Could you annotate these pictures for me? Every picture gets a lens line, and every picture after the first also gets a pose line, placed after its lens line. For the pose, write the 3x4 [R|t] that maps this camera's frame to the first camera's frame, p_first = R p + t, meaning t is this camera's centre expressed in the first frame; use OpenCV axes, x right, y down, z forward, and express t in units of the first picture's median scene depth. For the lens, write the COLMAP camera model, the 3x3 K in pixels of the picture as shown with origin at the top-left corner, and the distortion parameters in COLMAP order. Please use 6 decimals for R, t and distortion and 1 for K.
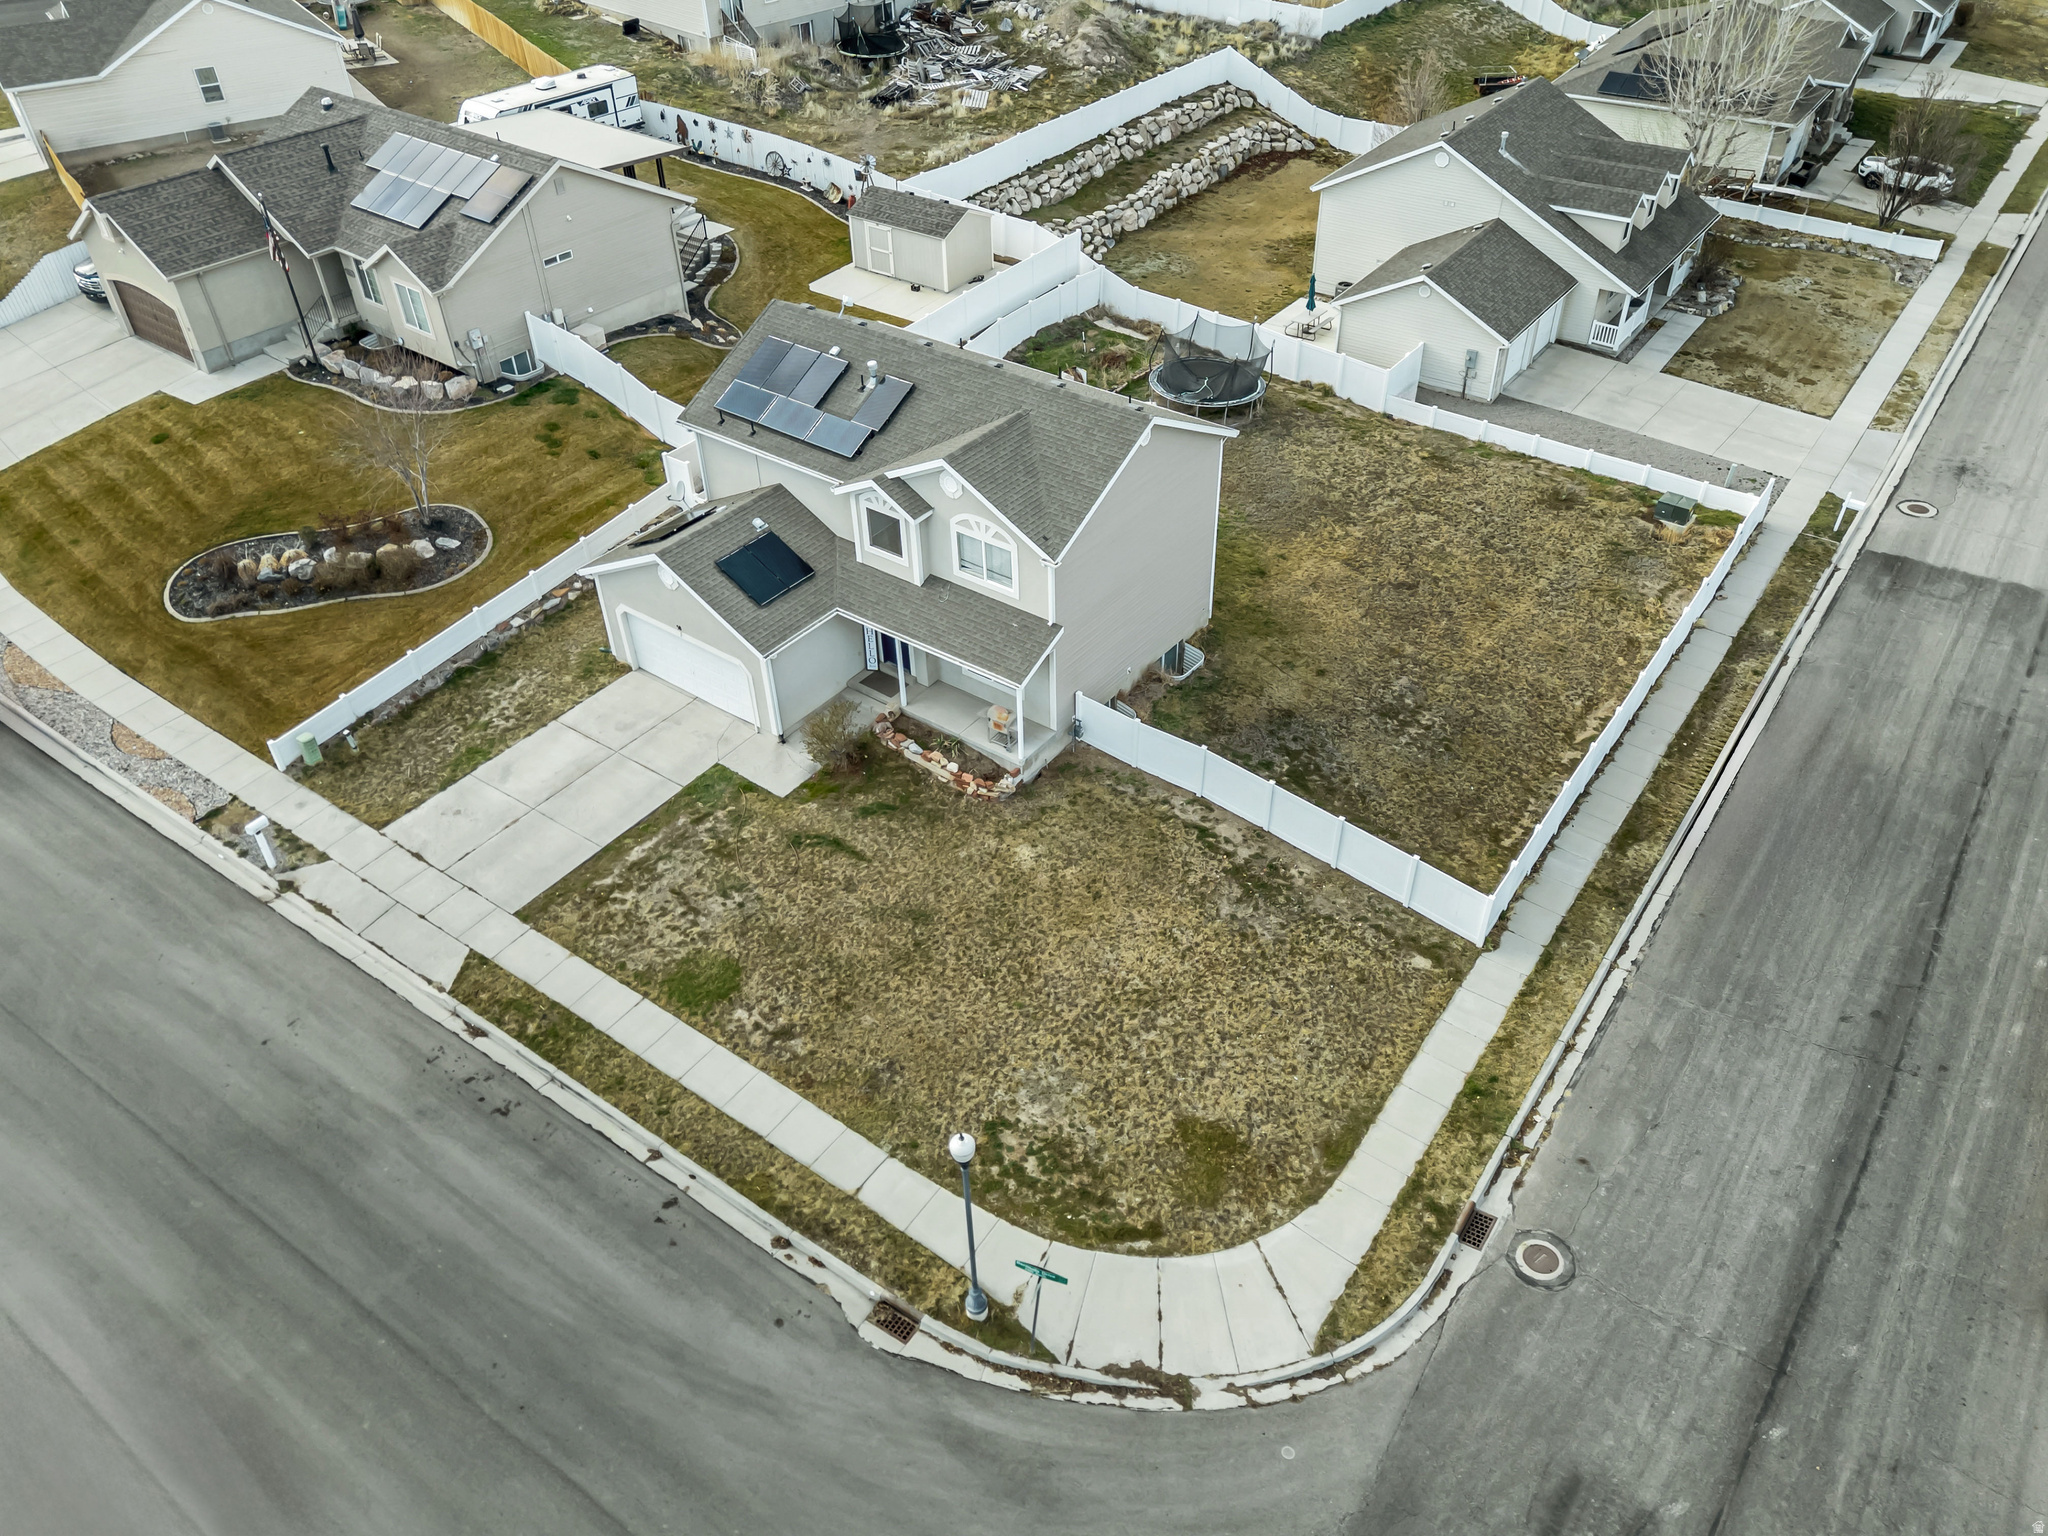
lens RADIAL K [[1509.5, 0, 1027.2], [0, 1509.5, 763.6], [0, 0, 1]] dist [0.082116, -0.076112]
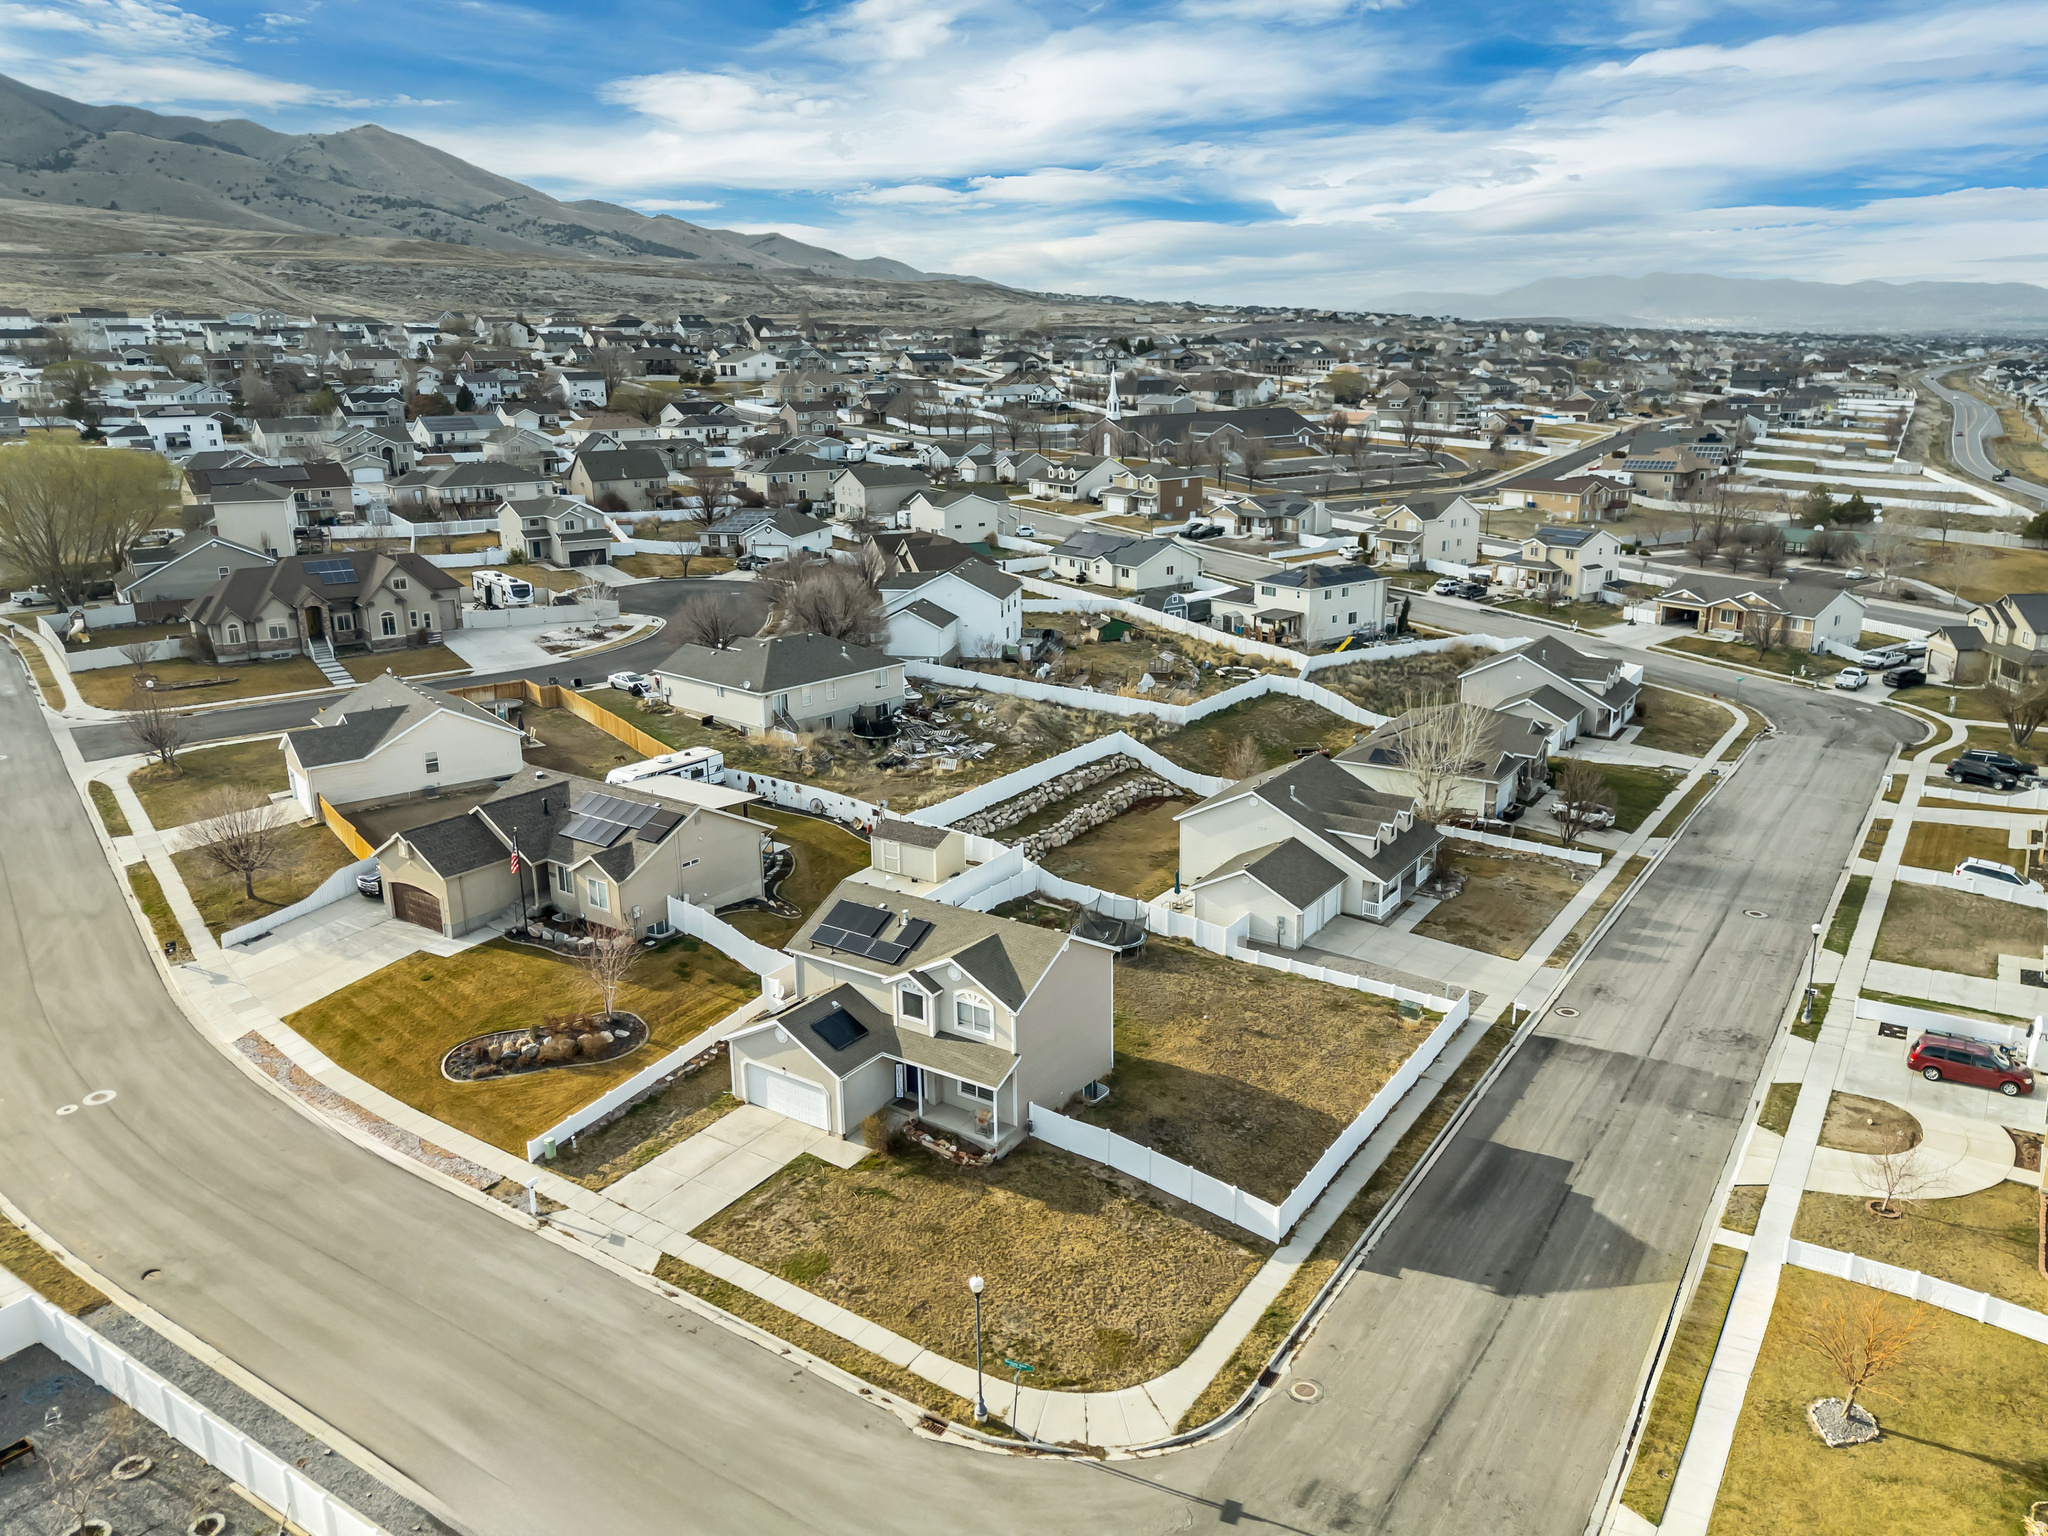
lens RADIAL K [[1509.5, 0, 1027.2], [0, 1509.5, 763.6], [0, 0, 1]] dist [0.082116, -0.076112]
pose [[0.999126, -0.004280, 0.041578, -0.037729], [0.020237, 0.919913, -0.391599, 0.269686], [-0.036572, 0.392098, 0.919196, -0.676673]]
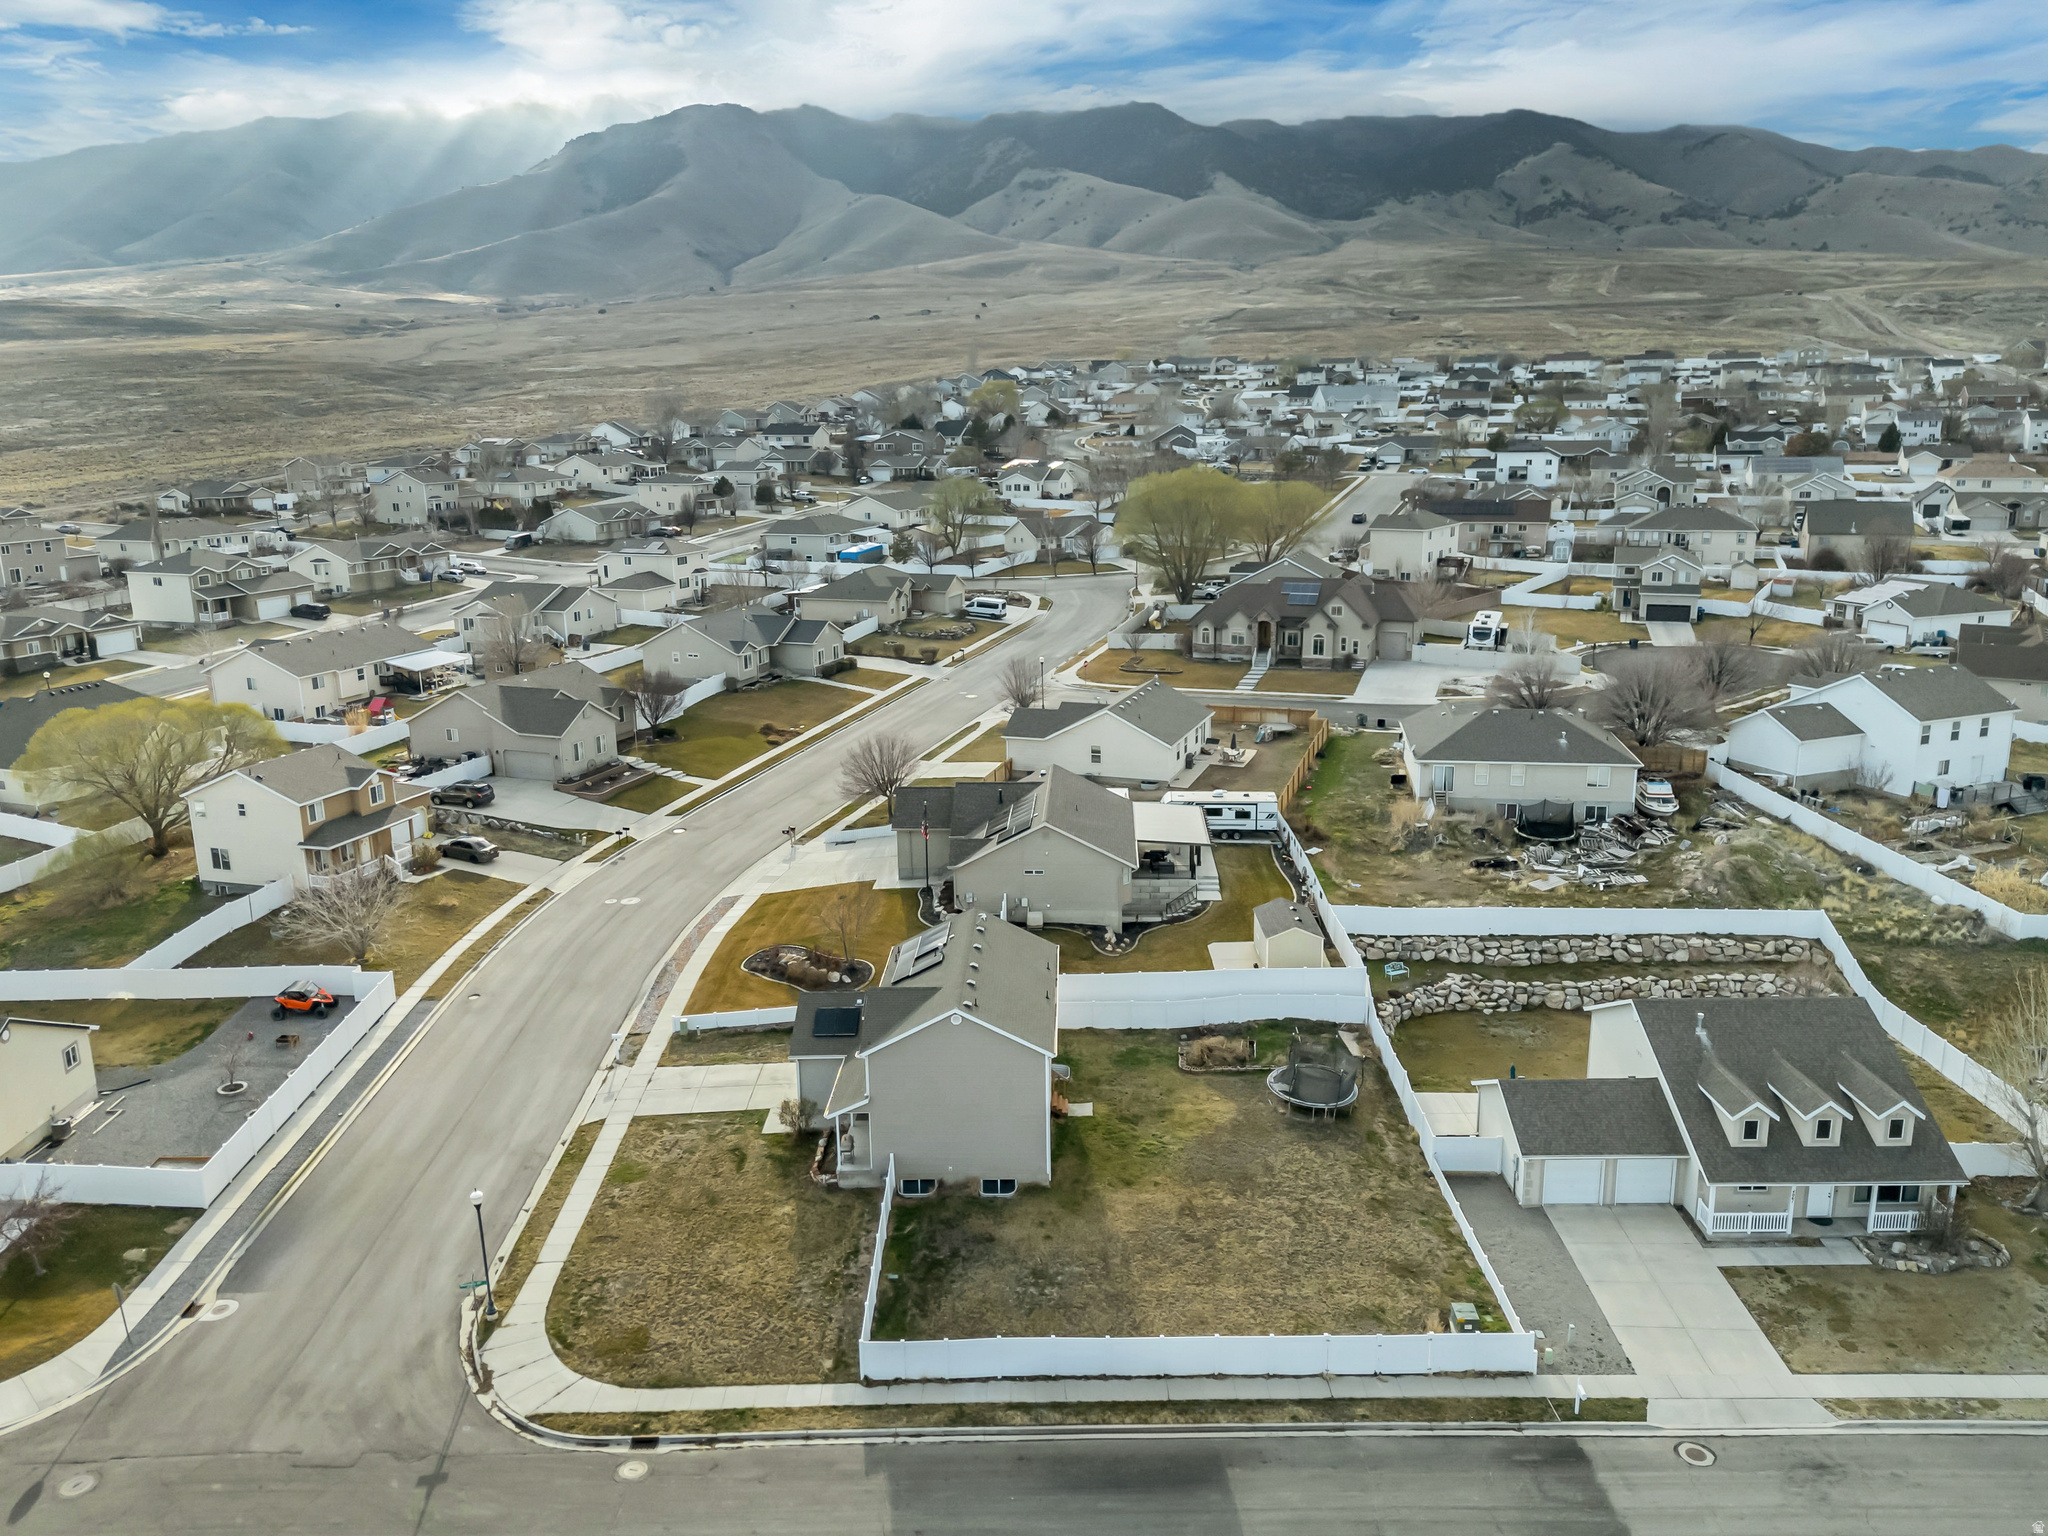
lens RADIAL K [[1509.5, 0, 1027.2], [0, 1509.5, 763.6], [0, 0, 1]] dist [0.082116, -0.076112]
pose [[0.583885, 0.202620, -0.786145, 1.399195], [-0.505480, 0.848482, -0.156742, -0.234385], [0.635270, 0.488900, 0.597837, -0.101640]]
